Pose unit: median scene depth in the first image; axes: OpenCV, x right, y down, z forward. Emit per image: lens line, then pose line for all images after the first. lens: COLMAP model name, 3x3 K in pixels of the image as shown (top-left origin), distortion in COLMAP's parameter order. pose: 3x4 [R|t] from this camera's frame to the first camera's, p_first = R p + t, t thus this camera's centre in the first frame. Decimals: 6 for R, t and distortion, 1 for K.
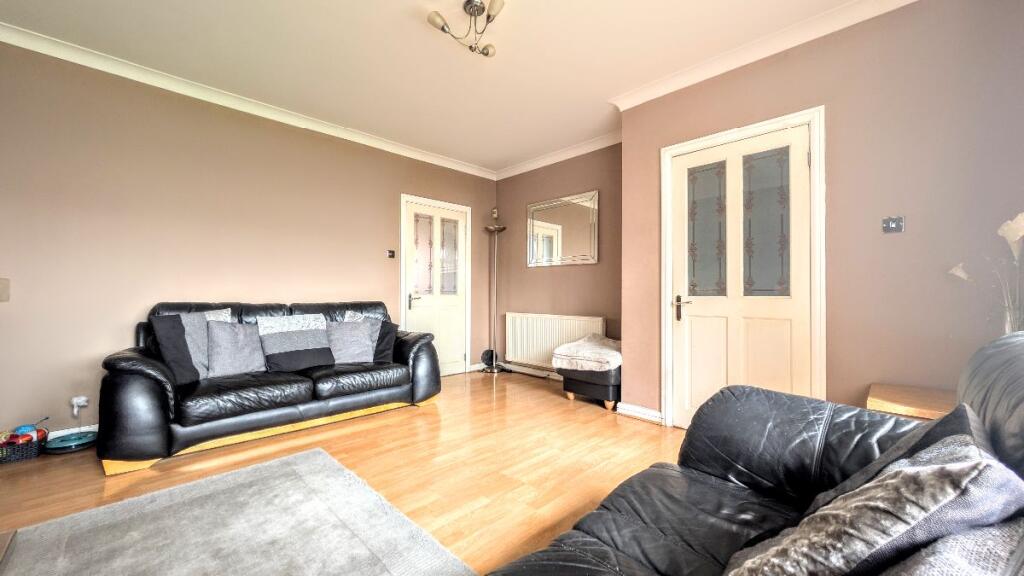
lens RADIAL K [[382.8, 0, 514.0], [0, 382.8, 290.9], [0, 0, 1]] dist [-0.000824, -0.000098]
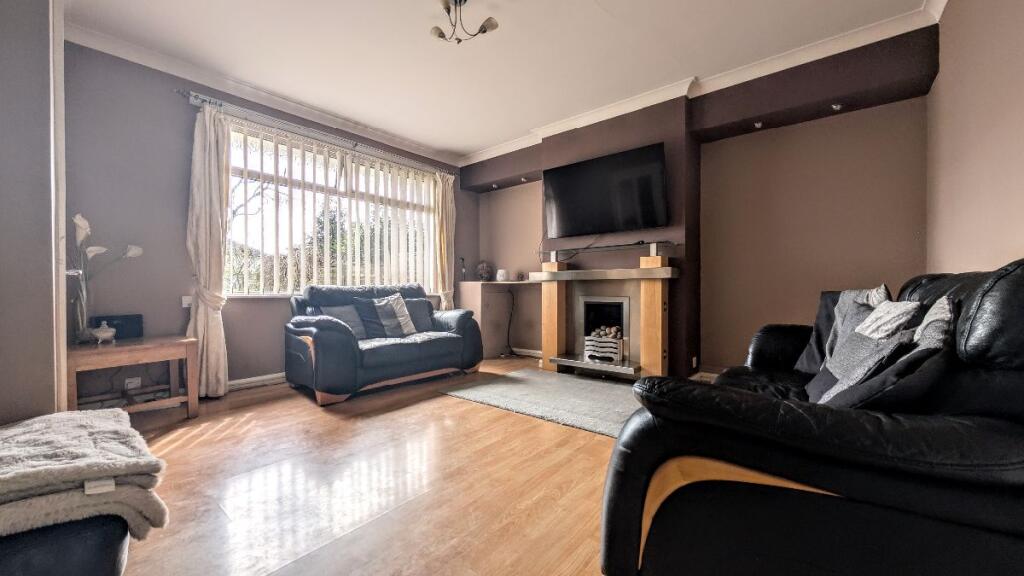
lens RADIAL K [[382.8, 0, 514.0], [0, 382.8, 290.9], [0, 0, 1]] dist [-0.000824, -0.000098]
pose [[-0.993793, 0.000511, -0.111243, -0.104484], [0.000964, 0.999991, -0.004016, 0.054733], [0.111240, -0.004099, -0.993785, 1.493749]]
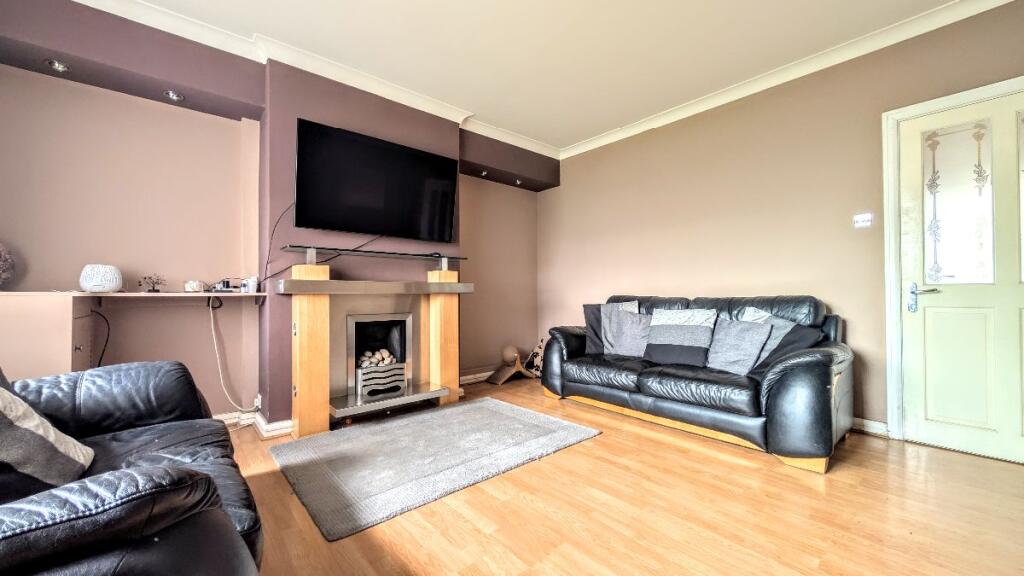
lens RADIAL K [[382.8, 0, 514.0], [0, 382.8, 290.9], [0, 0, 1]] dist [-0.000824, -0.000098]
pose [[-0.058576, -0.013493, -0.998192, 0.459654], [0.014837, 0.999786, -0.014385, 0.025982], [0.998173, -0.015653, -0.058363, 0.673324]]
